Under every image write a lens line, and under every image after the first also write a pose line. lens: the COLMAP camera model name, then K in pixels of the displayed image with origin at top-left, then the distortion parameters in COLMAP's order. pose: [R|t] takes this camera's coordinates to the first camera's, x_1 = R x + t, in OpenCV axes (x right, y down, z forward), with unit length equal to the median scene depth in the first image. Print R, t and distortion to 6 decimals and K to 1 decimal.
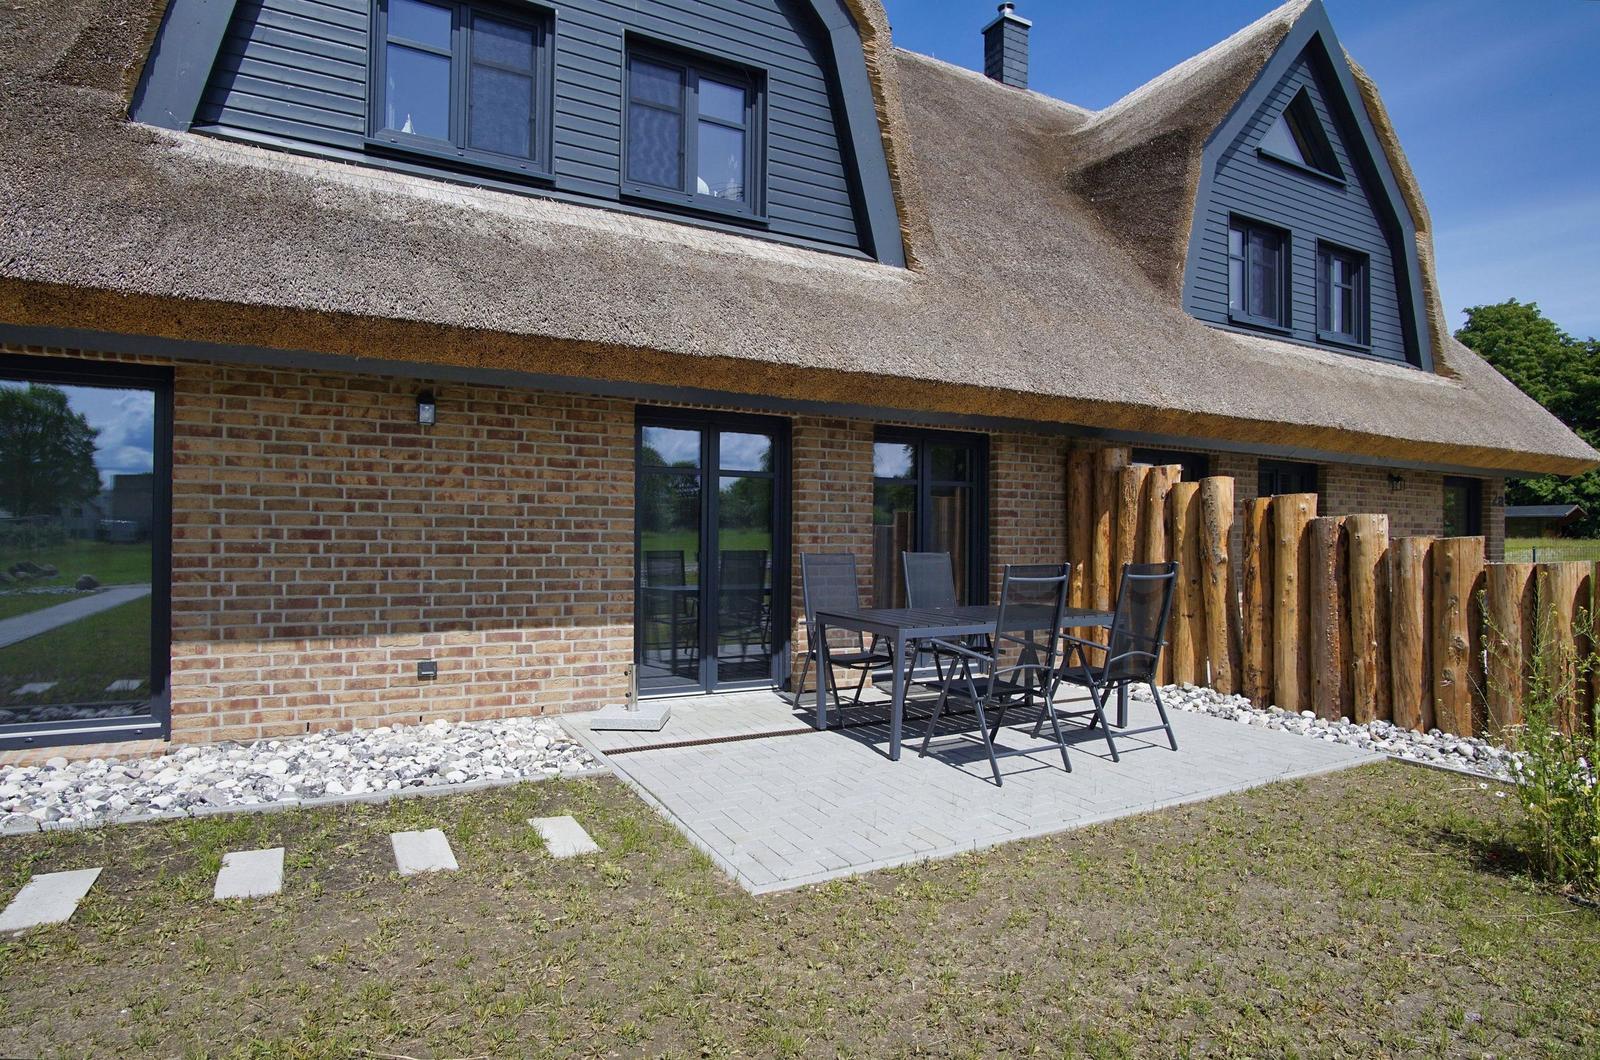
lens RADIAL K [[872.8, 0, 793.2], [0, 872.8, 533.6], [0, 0, 1]] dist [-0.034547, 0.010052]
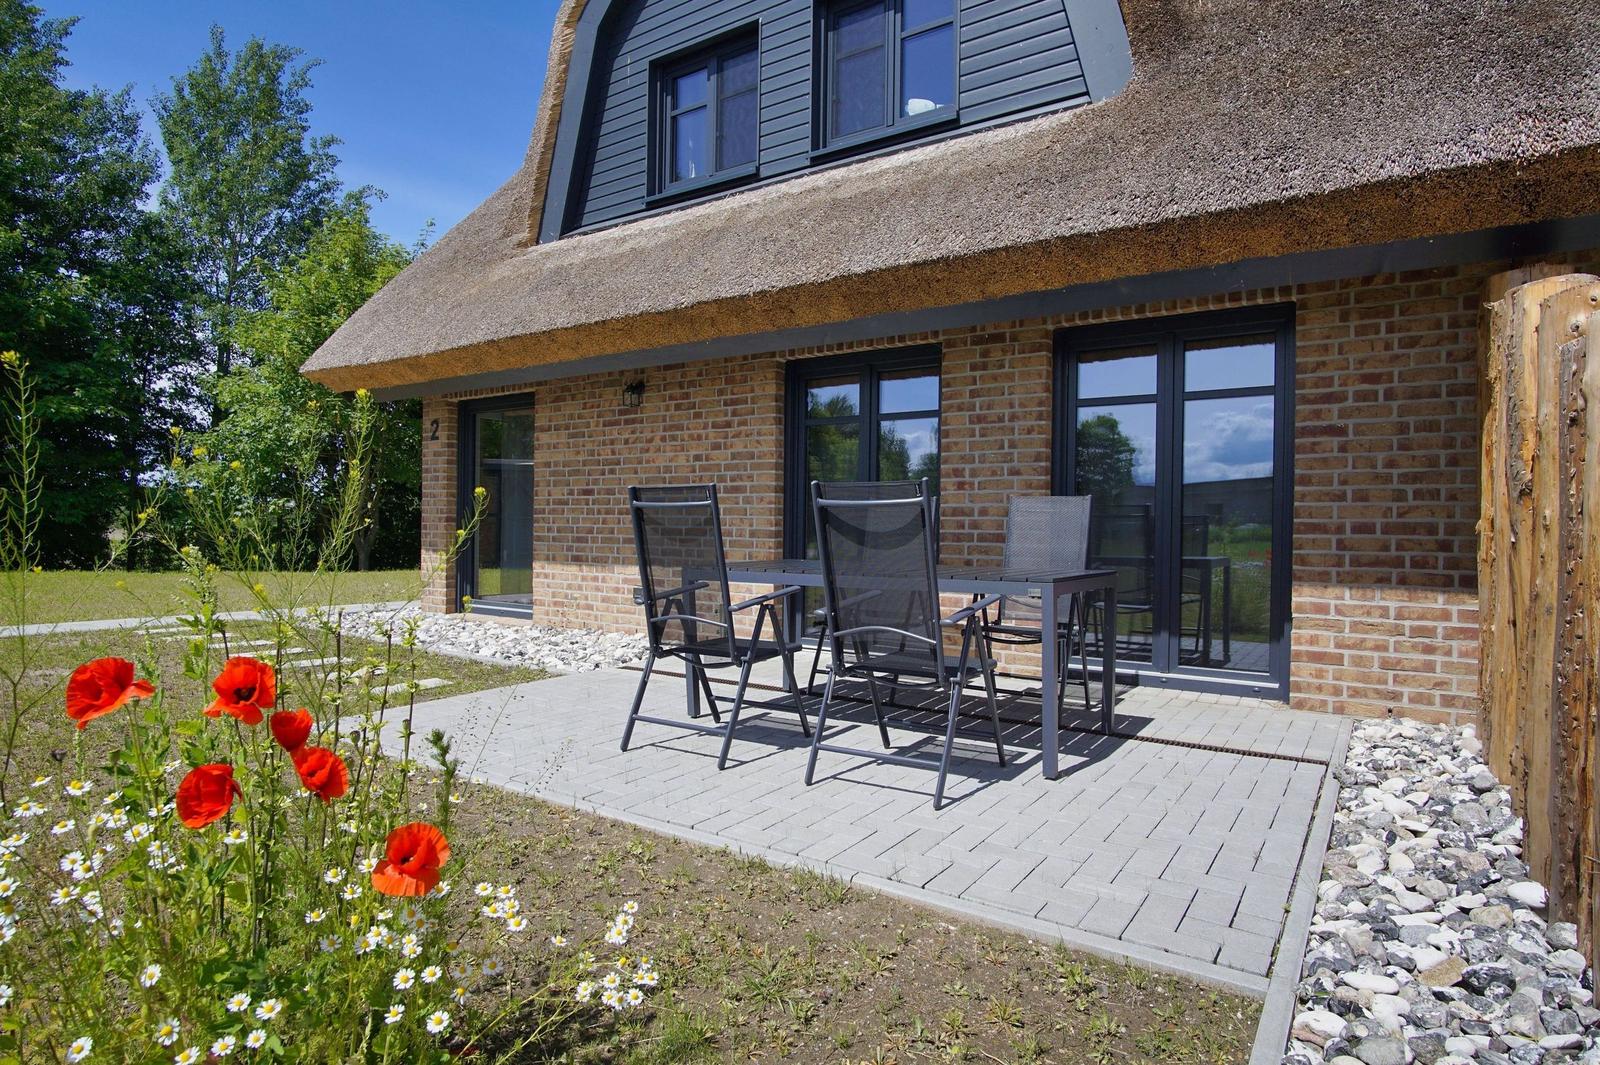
lens RADIAL K [[872.8, 0, 793.2], [0, 872.8, 536.1], [0, 0, 1]] dist [-0.034547, 0.010052]
pose [[0.452871, 0.005708, -0.891558, 0.812643], [-0.001226, 0.999983, 0.005780, 0.059066], [0.891575, -0.001525, 0.452870, 0.584907]]
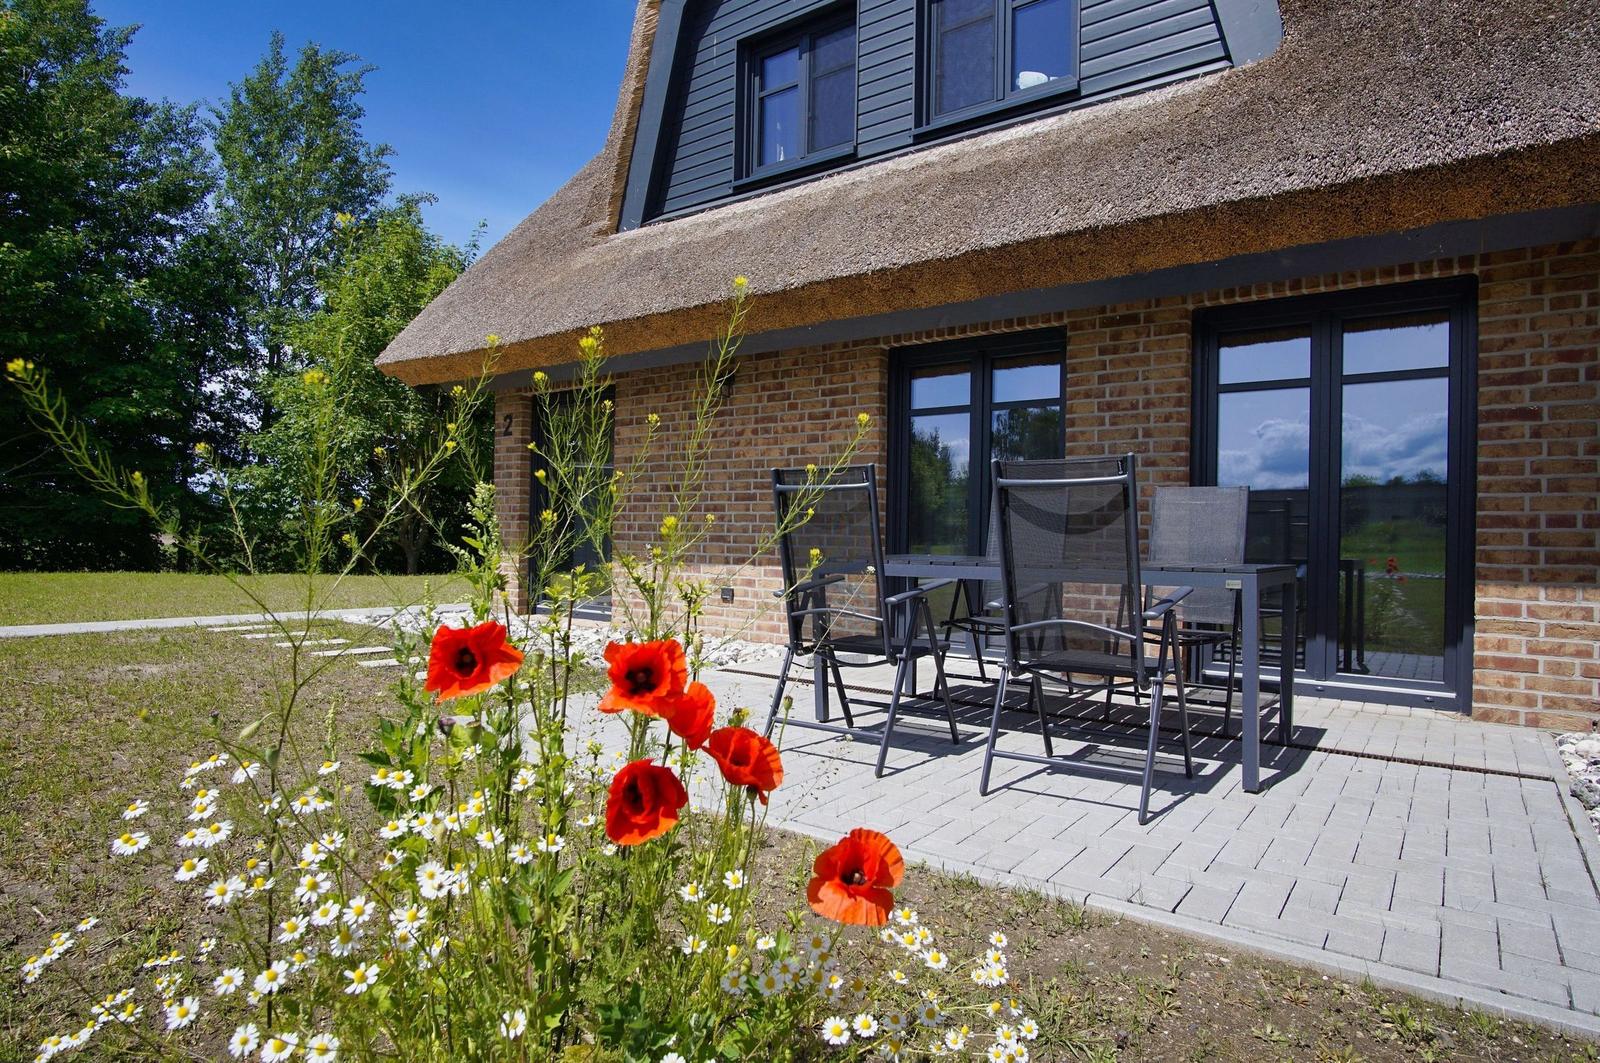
lens RADIAL K [[891.1, 0, 792.6], [0, 891.1, 534.0], [0, 0, 1]] dist [-0.034633, 0.008952]
pose [[0.414276, -0.003654, -0.910144, 0.742433], [-0.006545, 0.999954, -0.006993, 0.075010], [0.910128, 0.008854, 0.414234, 0.530353]]
